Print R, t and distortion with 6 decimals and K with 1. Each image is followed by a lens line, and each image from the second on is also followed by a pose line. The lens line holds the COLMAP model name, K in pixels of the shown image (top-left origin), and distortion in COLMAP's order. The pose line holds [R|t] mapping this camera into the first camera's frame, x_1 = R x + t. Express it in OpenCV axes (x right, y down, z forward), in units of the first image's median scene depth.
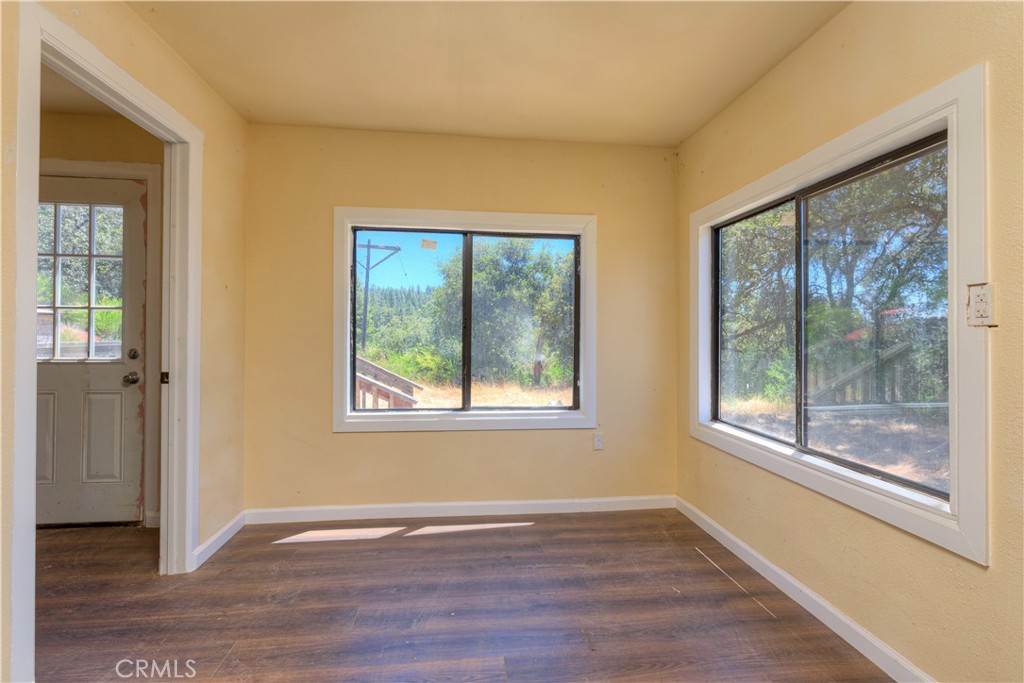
lens RADIAL K [[469.3, 0, 512.0], [0, 469.3, 341.5], [0, 0, 1]] dist [0.001183, 0.000356]
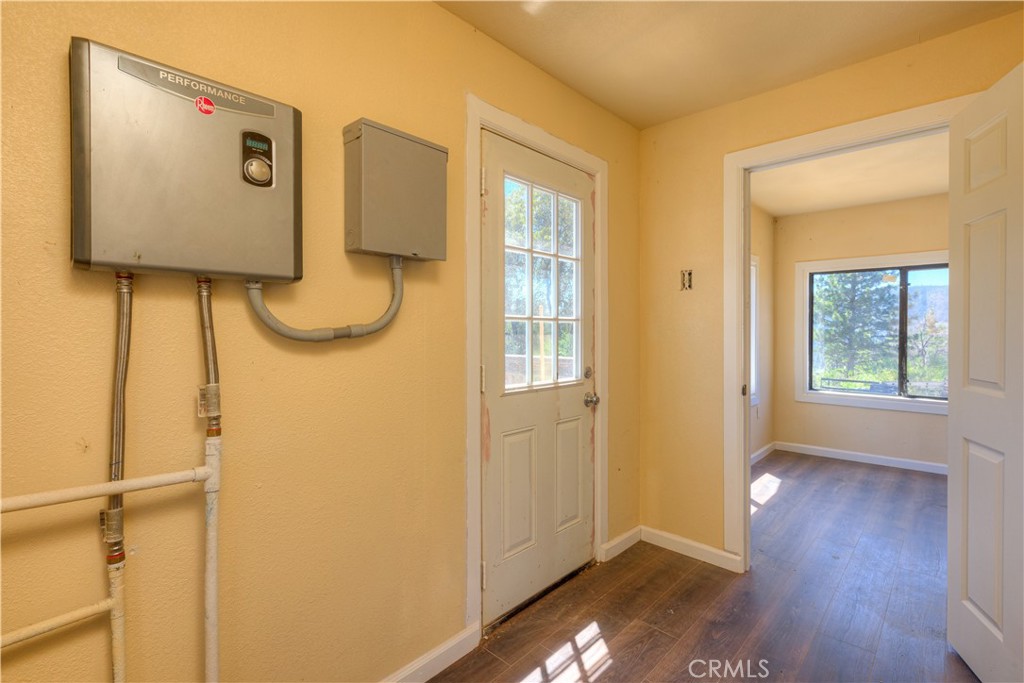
lens RADIAL K [[469.3, 0, 512.0], [0, 469.3, 341.5], [0, 0, 1]] dist [0.001183, 0.000356]
pose [[0.761515, -0.021465, 0.647792, -1.493109], [0.010408, 0.999728, 0.020890, -0.050969], [-0.648064, -0.009166, 0.761531, 0.428613]]
